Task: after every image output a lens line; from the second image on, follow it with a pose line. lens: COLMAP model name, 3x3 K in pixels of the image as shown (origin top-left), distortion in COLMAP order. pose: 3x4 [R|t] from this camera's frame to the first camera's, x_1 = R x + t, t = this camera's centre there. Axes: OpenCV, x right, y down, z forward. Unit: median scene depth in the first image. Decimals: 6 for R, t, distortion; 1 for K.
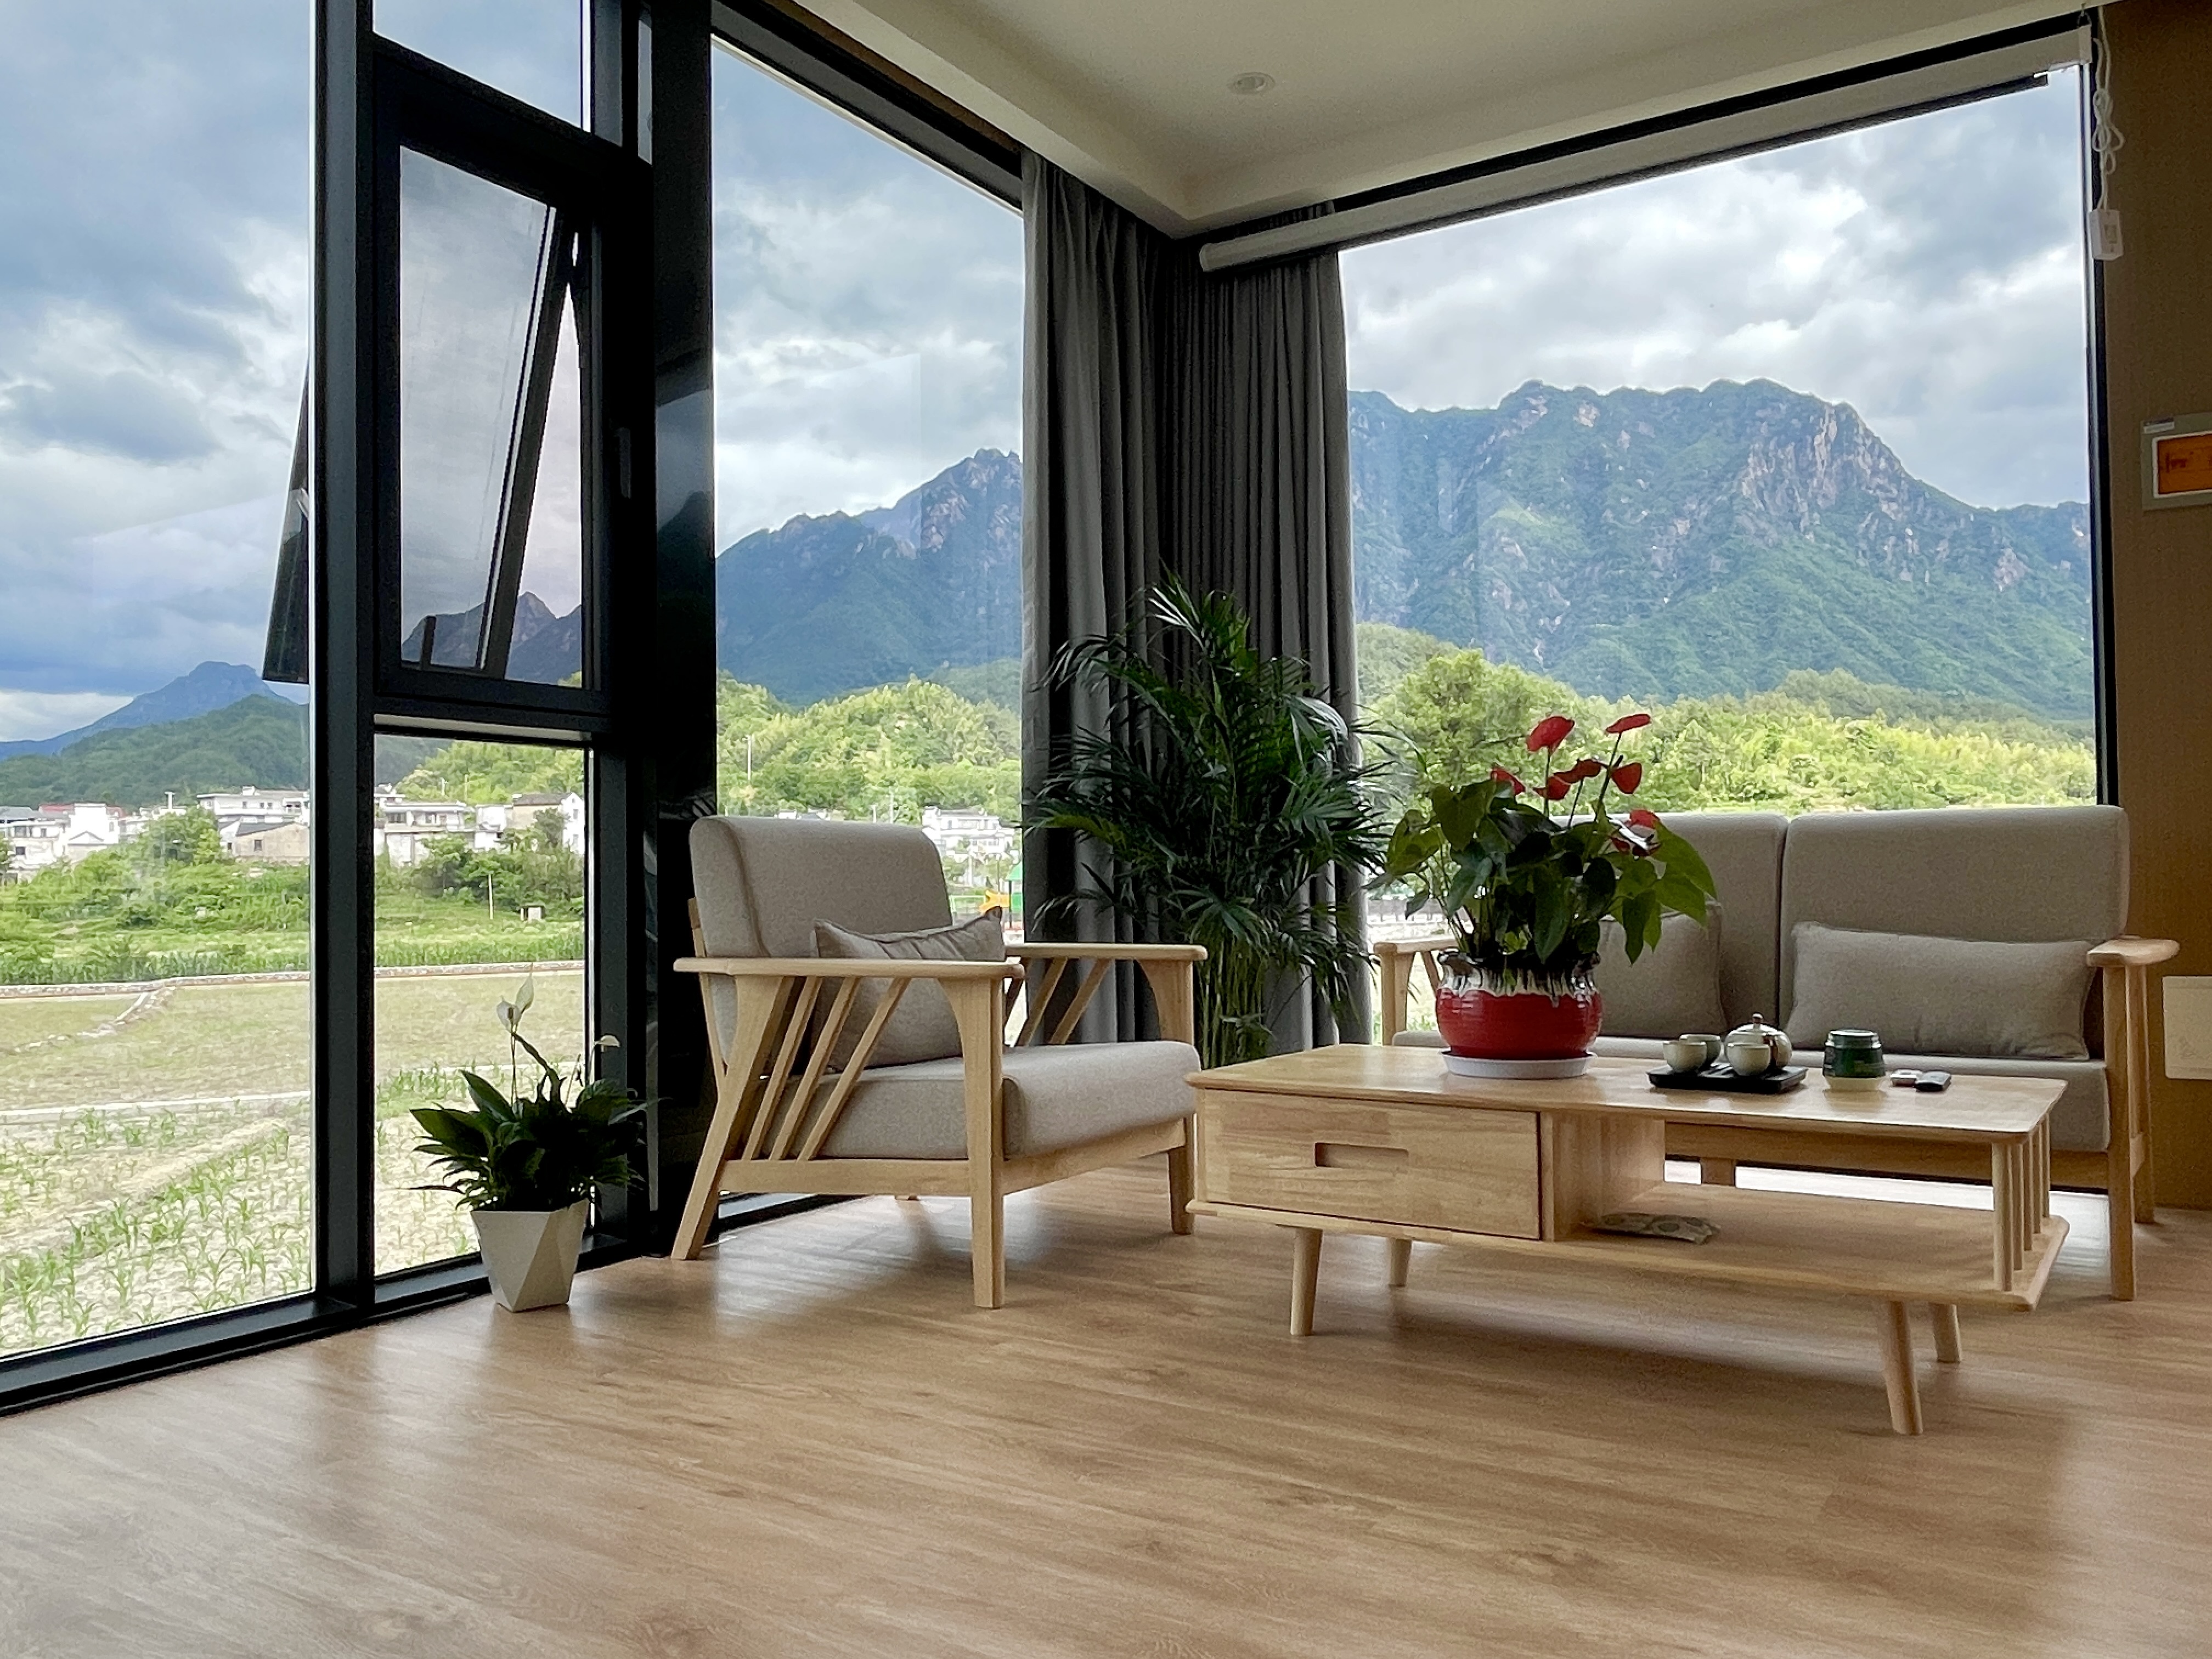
lens RADIAL K [[1630.1, 0, 1106.0], [0, 1630.1, 829.5], [0, 0, 1]] dist [0.042038, -0.074310]
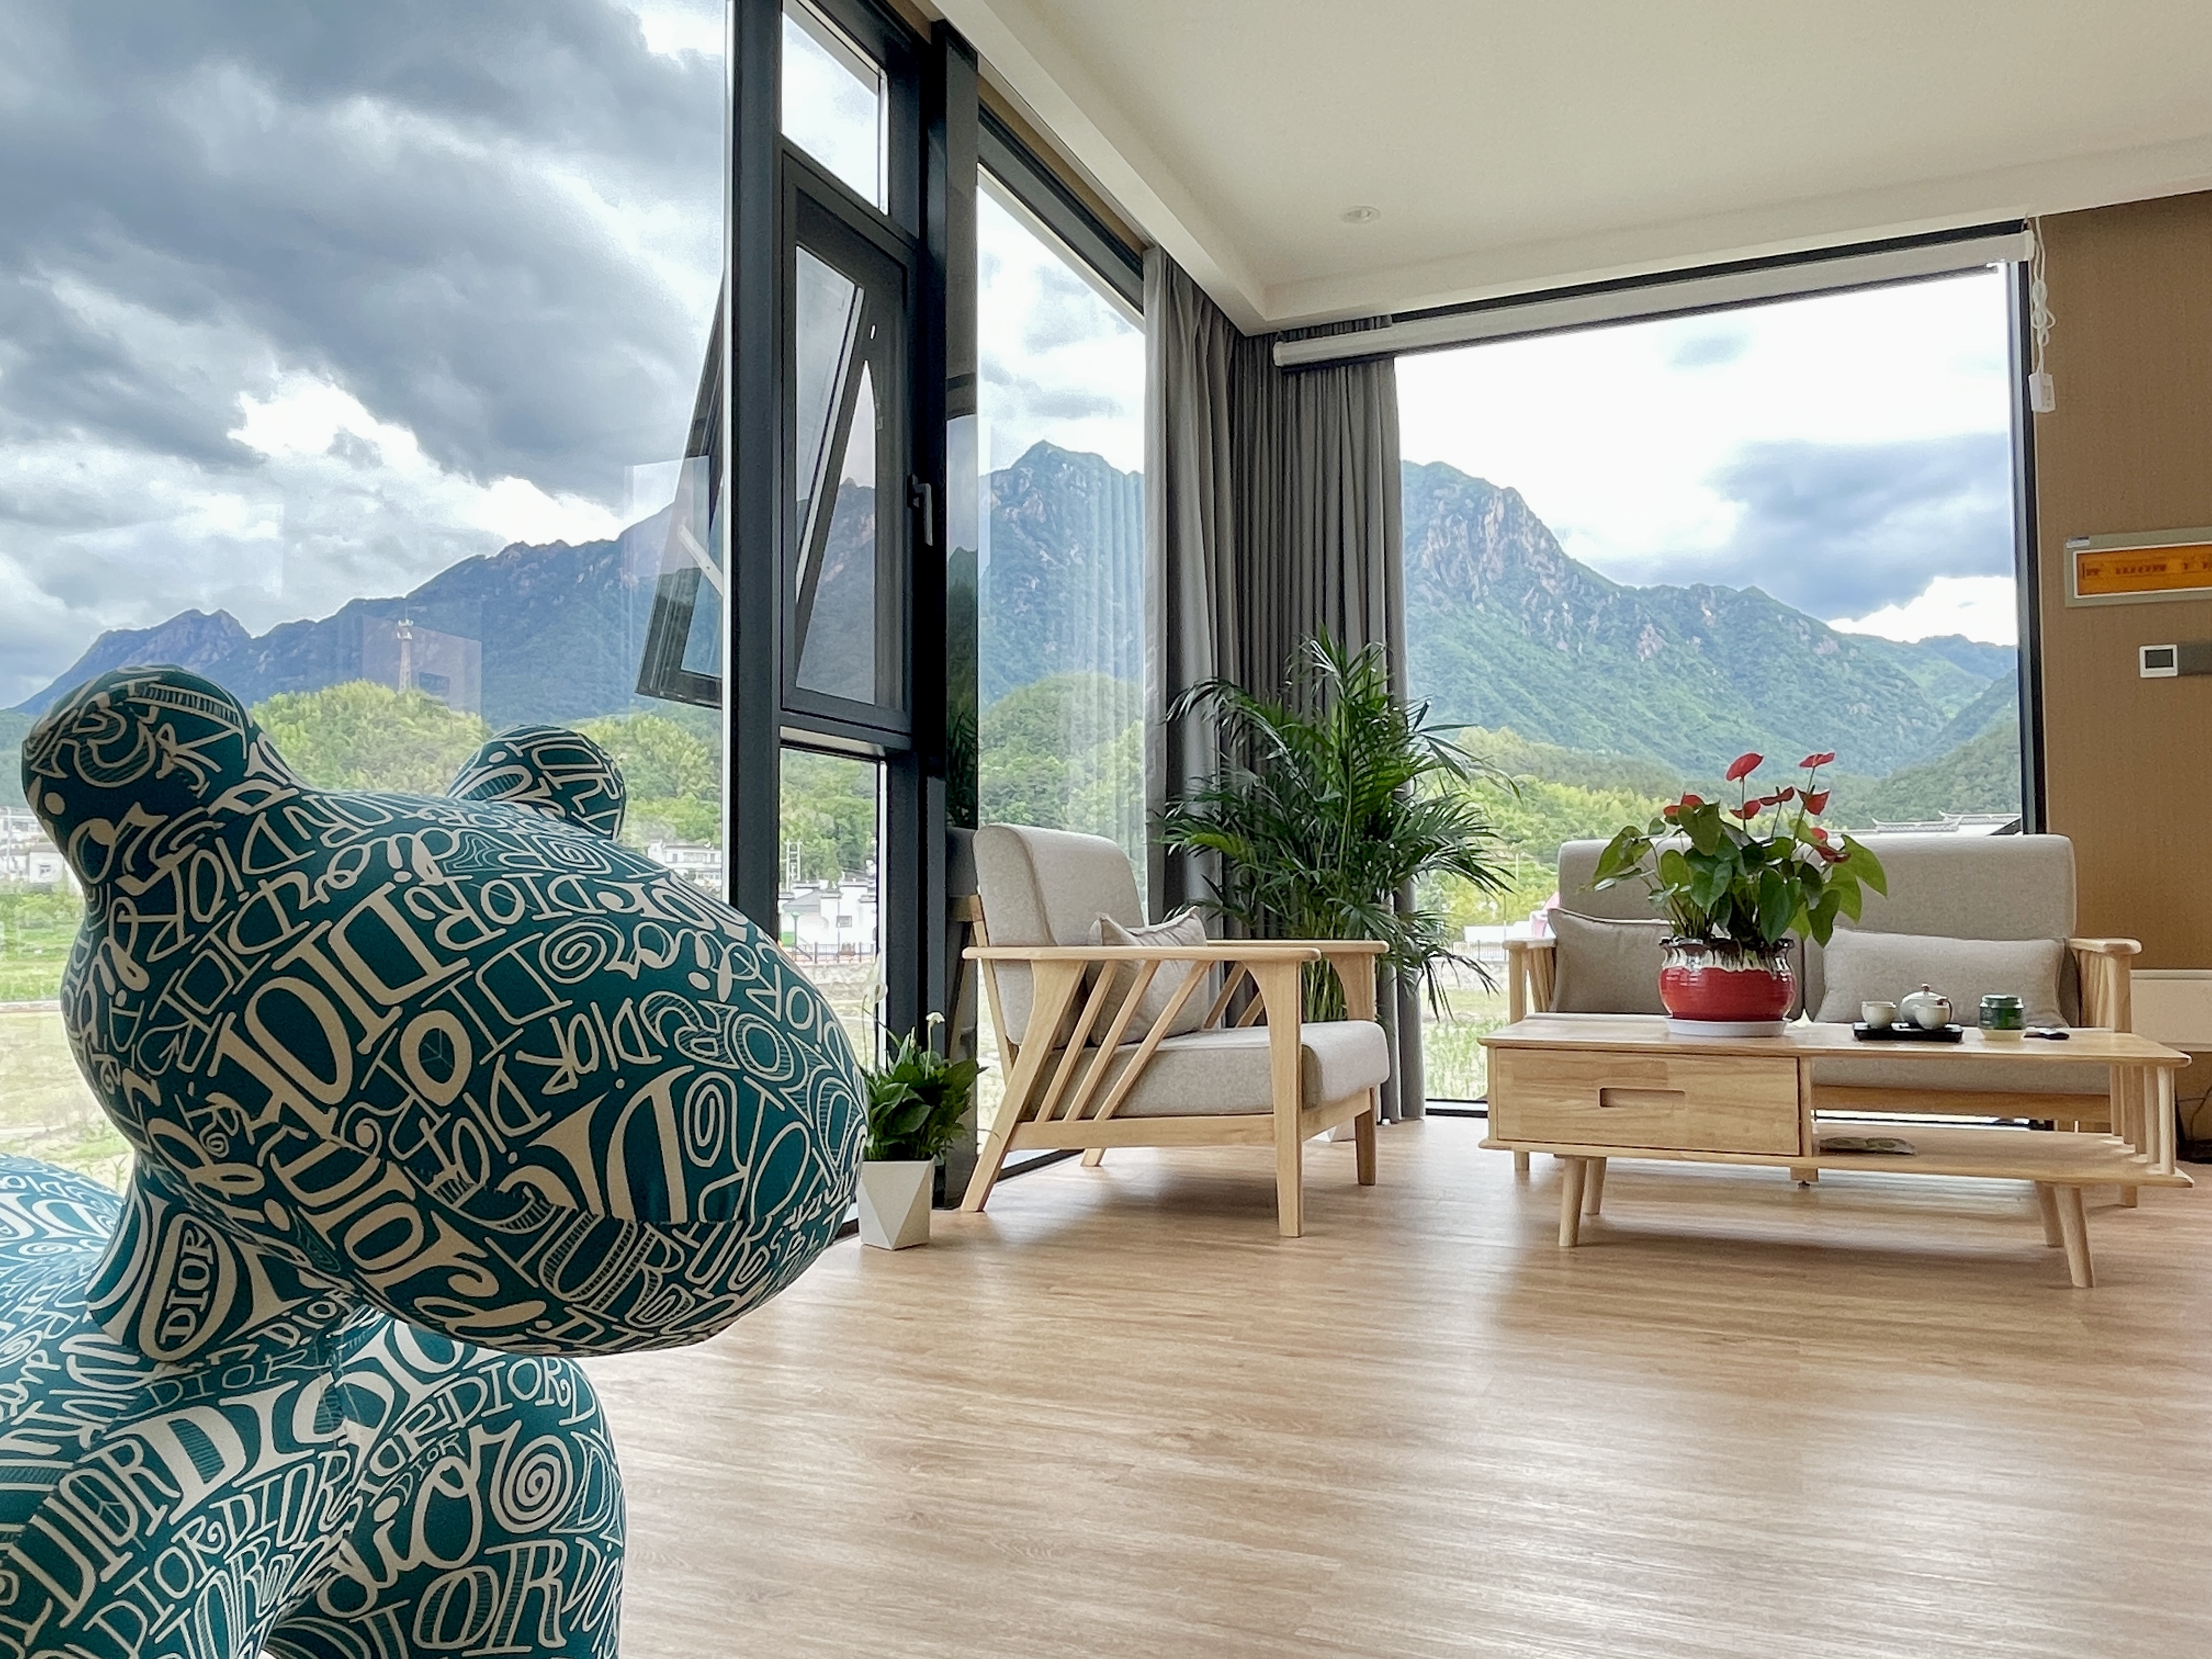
lens RADIAL K [[1577.0, 0, 1106.0], [0, 1577.0, 829.5], [0, 0, 1]] dist [0.077878, -0.142989]
pose [[0.984913, 0.016382, 0.172273, -0.381800], [-0.012308, 0.999619, -0.024692, 0.023615], [-0.172612, 0.022199, 0.984740, -0.115819]]
